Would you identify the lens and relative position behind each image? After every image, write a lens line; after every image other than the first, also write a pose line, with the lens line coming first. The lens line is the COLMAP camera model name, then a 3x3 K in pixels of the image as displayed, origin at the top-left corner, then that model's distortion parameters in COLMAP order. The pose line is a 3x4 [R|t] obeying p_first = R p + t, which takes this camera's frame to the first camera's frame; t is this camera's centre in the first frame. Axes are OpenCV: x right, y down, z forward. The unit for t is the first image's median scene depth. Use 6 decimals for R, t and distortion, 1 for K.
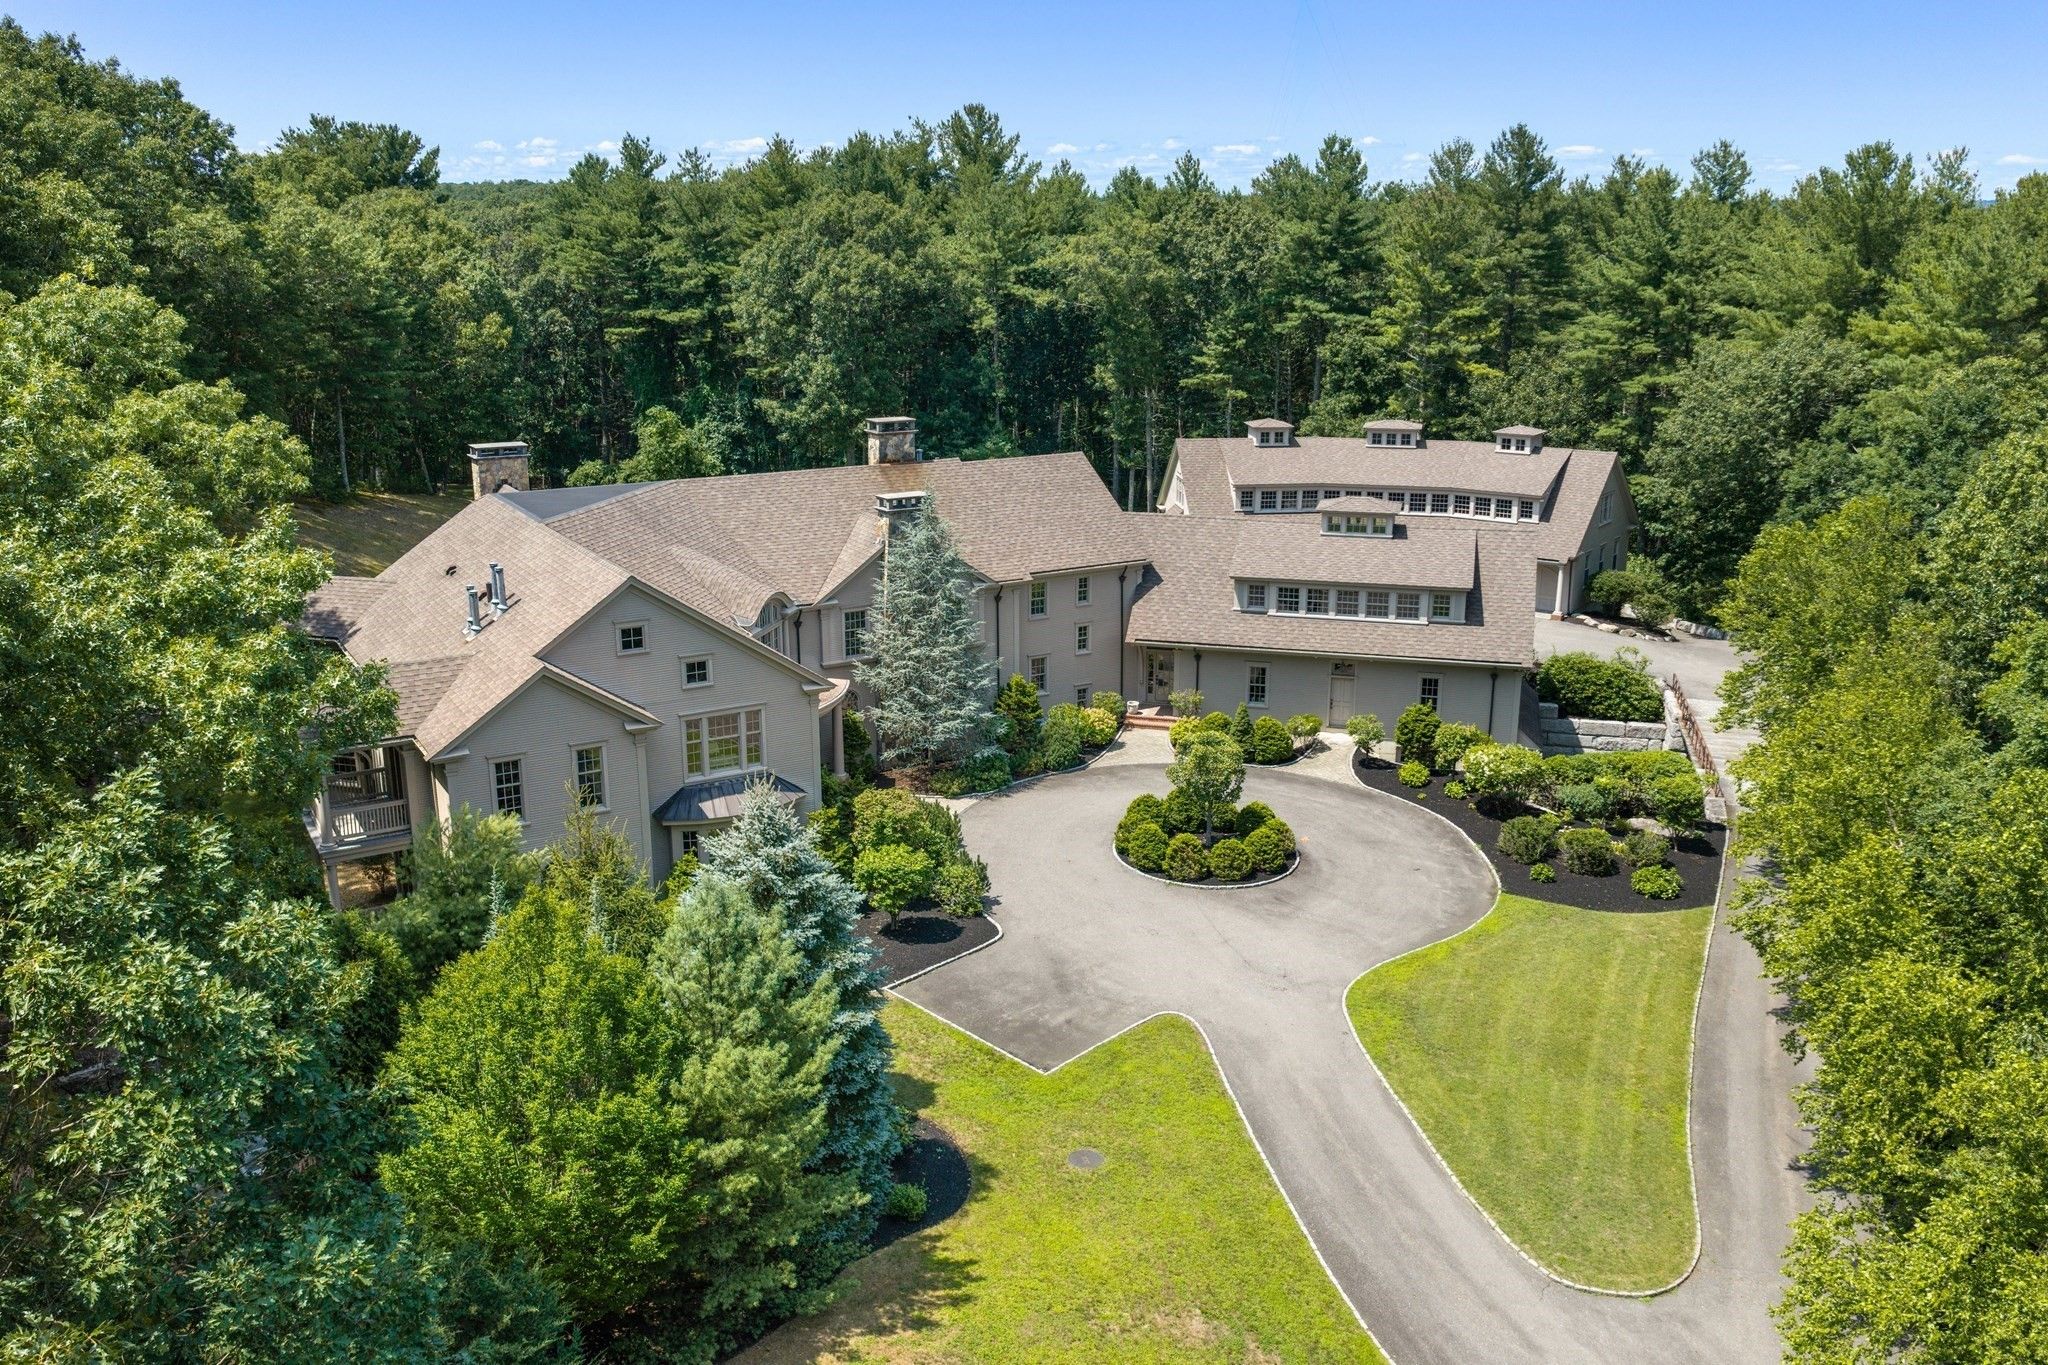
lens RADIAL K [[1704.9, 0, 1024.0], [0, 1704.9, 682.5], [0, 0, 1]] dist [0.001629, 0.000795]
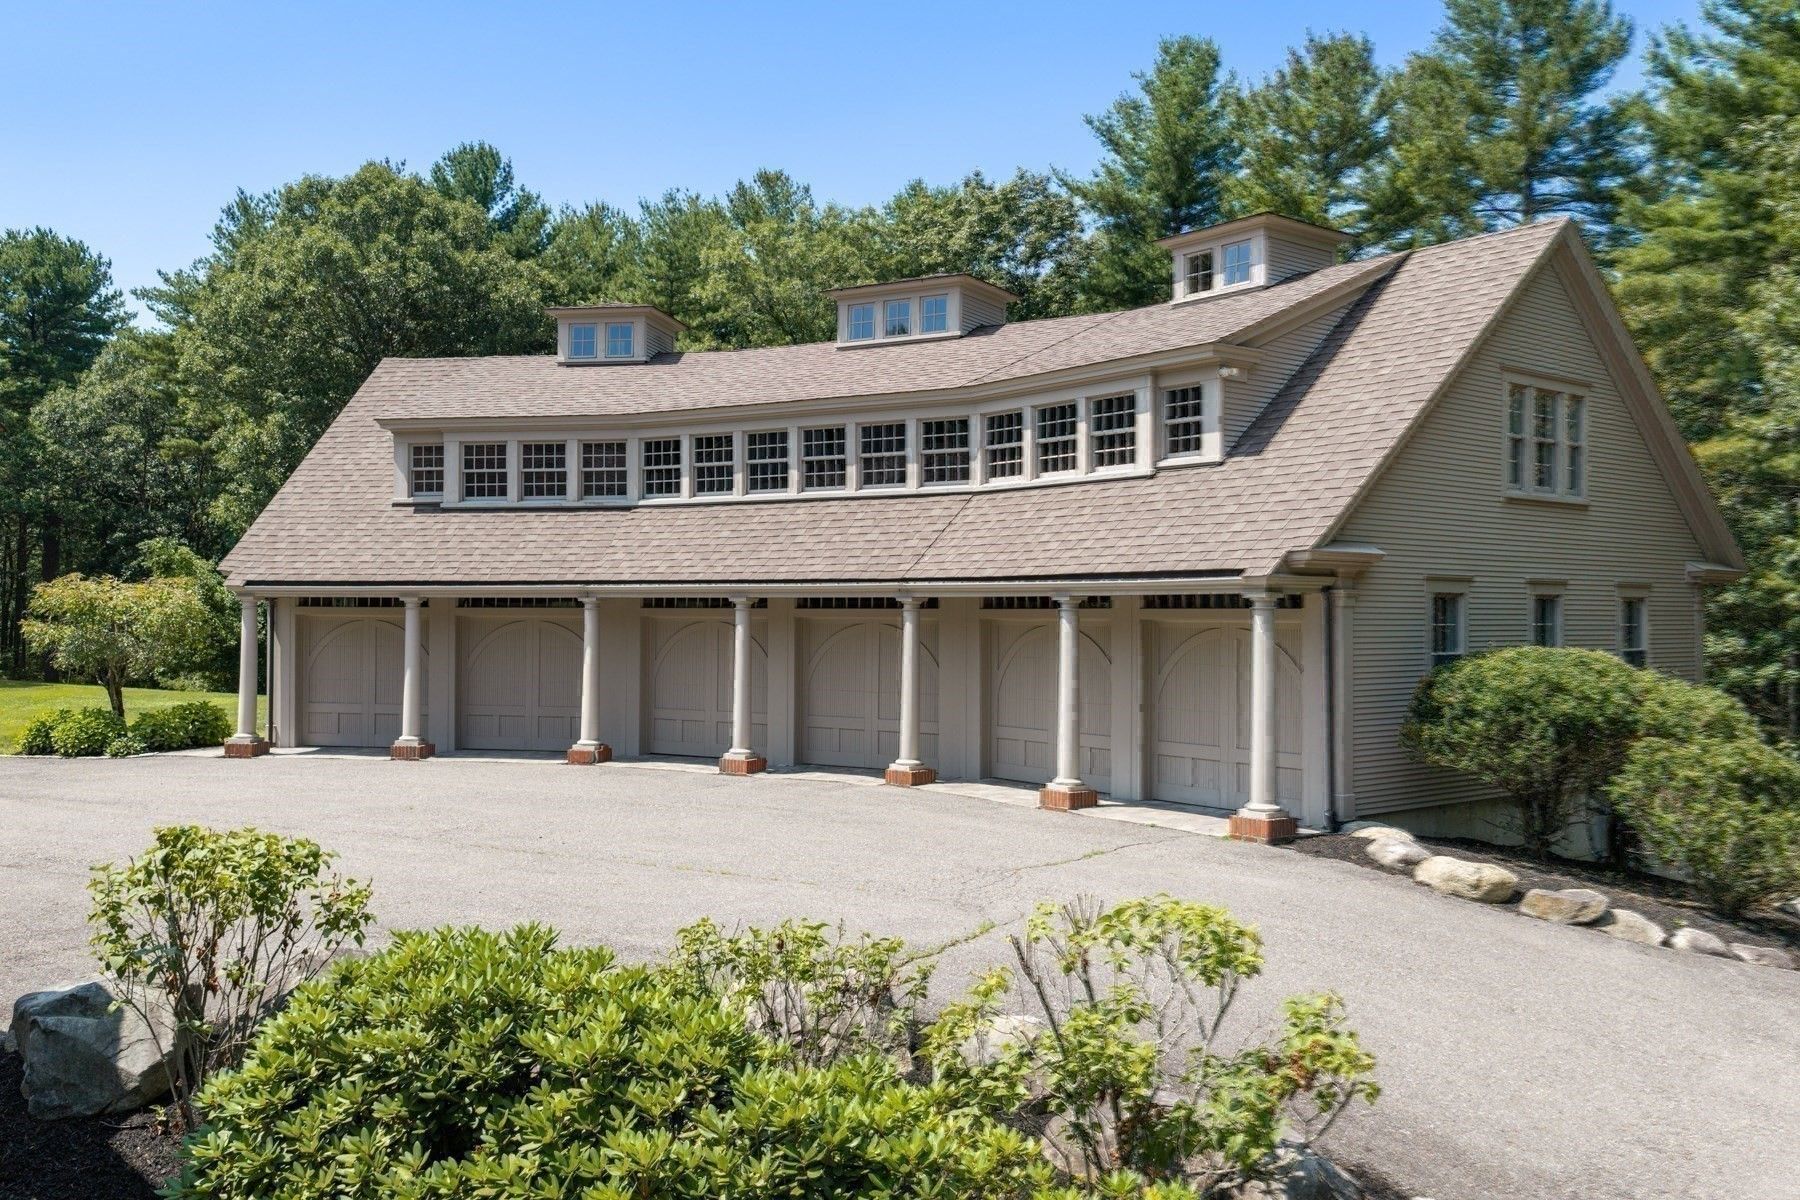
lens RADIAL K [[1498.4, 0, 900.0], [0, 1498.4, 600.0], [0, 0, 1]] dist [0.001629, 0.000795]
pose [[0.964025, 0.003967, -0.265782, 0.408157], [-0.074966, 0.963357, -0.257532, -0.016772], [0.255021, 0.268191, 0.928998, 1.019246]]
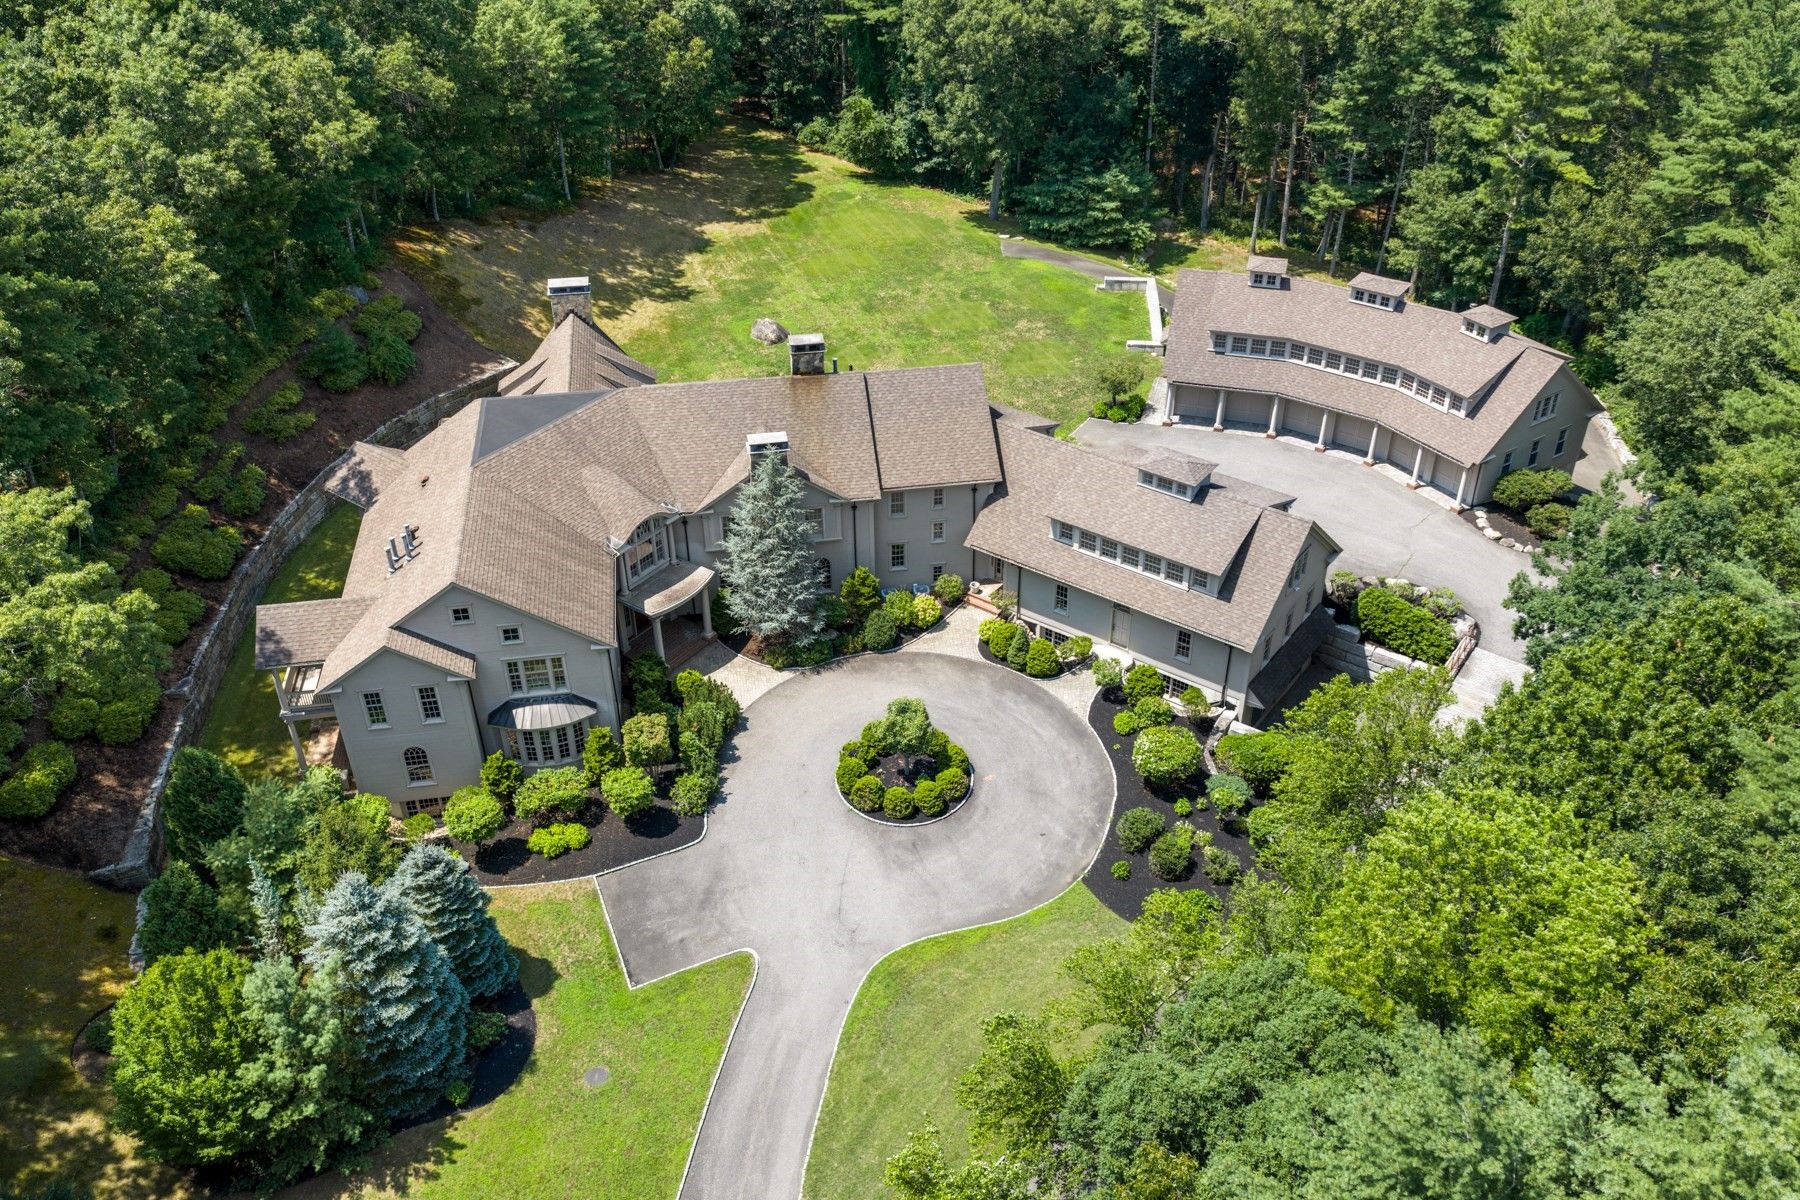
lens RADIAL K [[1498.4, 0, 900.0], [0, 1498.4, 600.0], [0, 0, 1]] dist [0.001629, 0.000795]
pose [[0.932780, 0.200038, -0.299843, 0.357831], [-0.090056, 0.934824, 0.343503, -0.363803], [0.349014, -0.293410, 0.890000, -0.008243]]
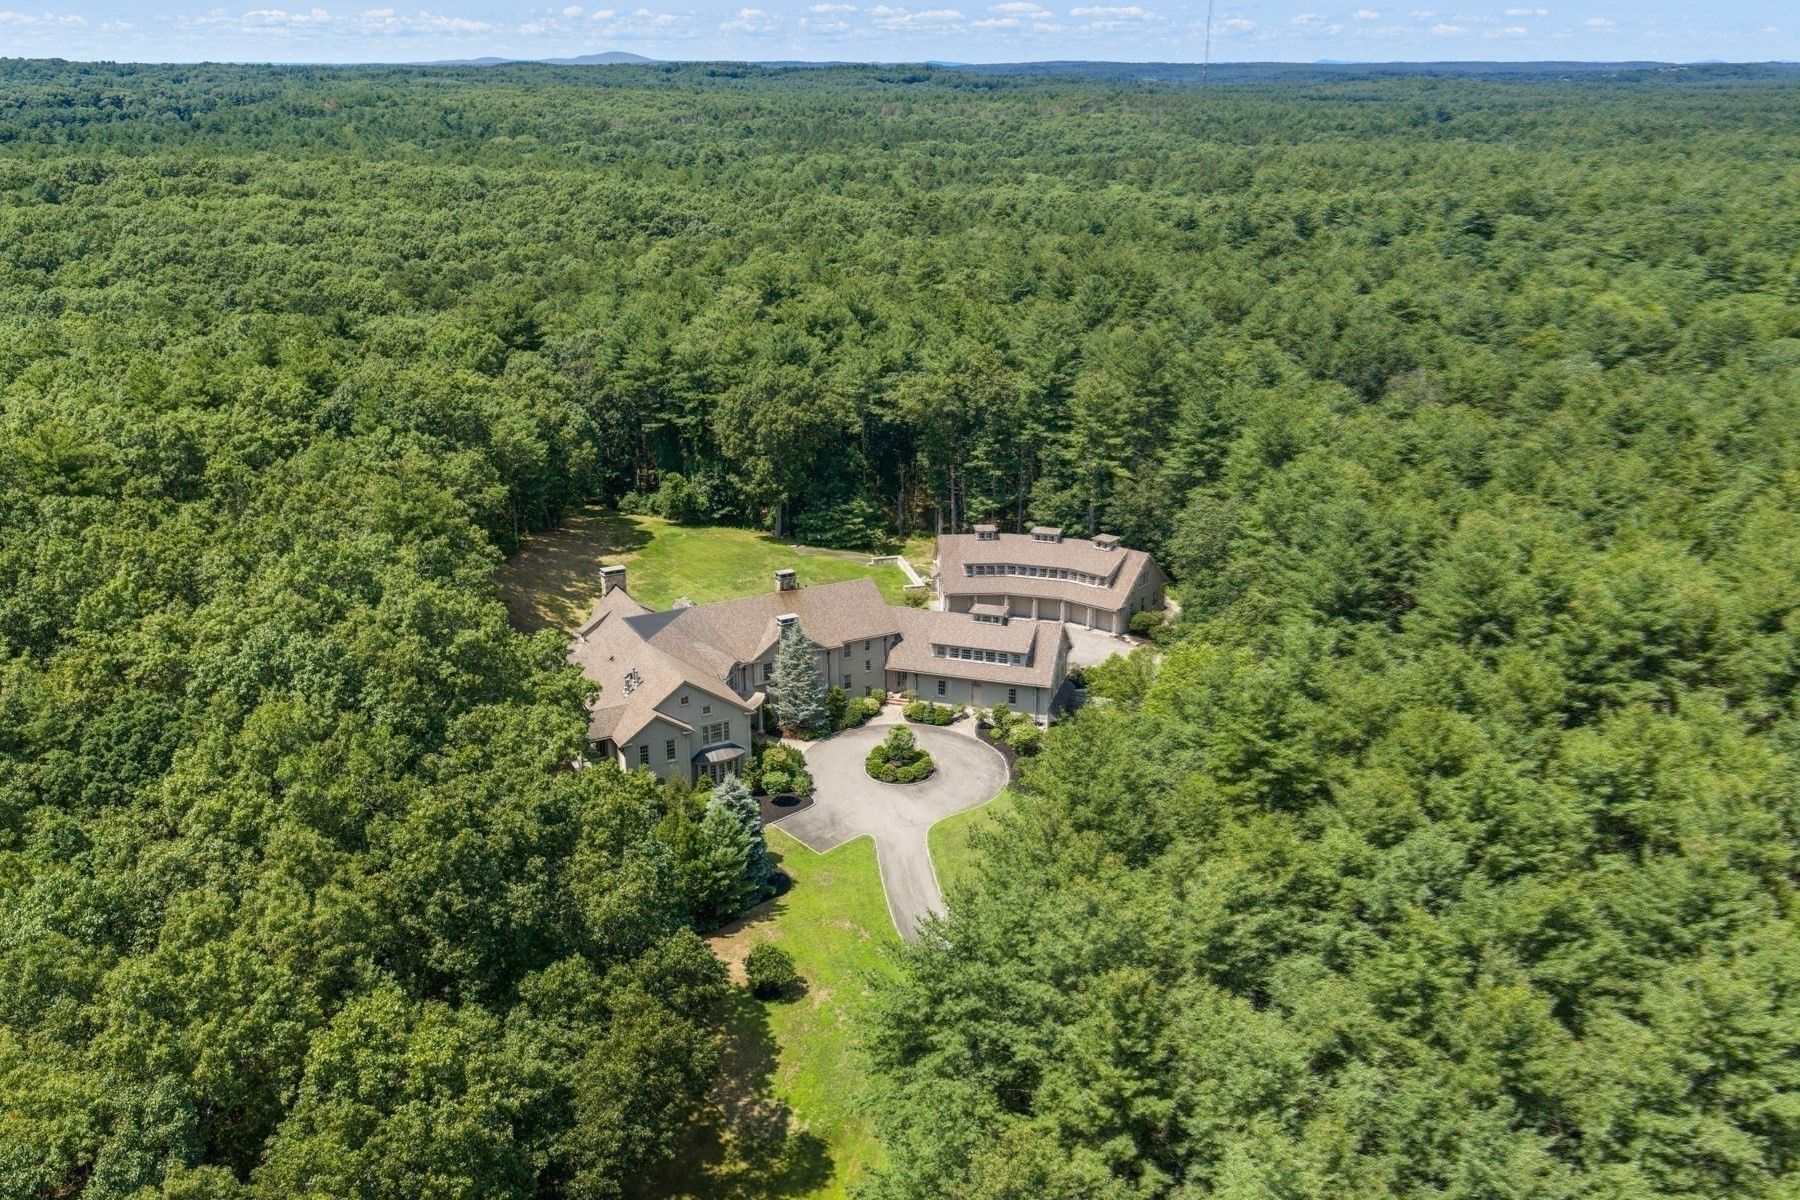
lens RADIAL K [[1498.4, 0, 900.0], [0, 1498.4, 600.0], [0, 0, 1]] dist [0.001629, 0.000795]
pose [[0.999168, 0.014034, -0.038301, 0.158064], [-0.011356, 0.997533, 0.069279, -0.262286], [0.039179, -0.068786, 0.996862, -1.043939]]
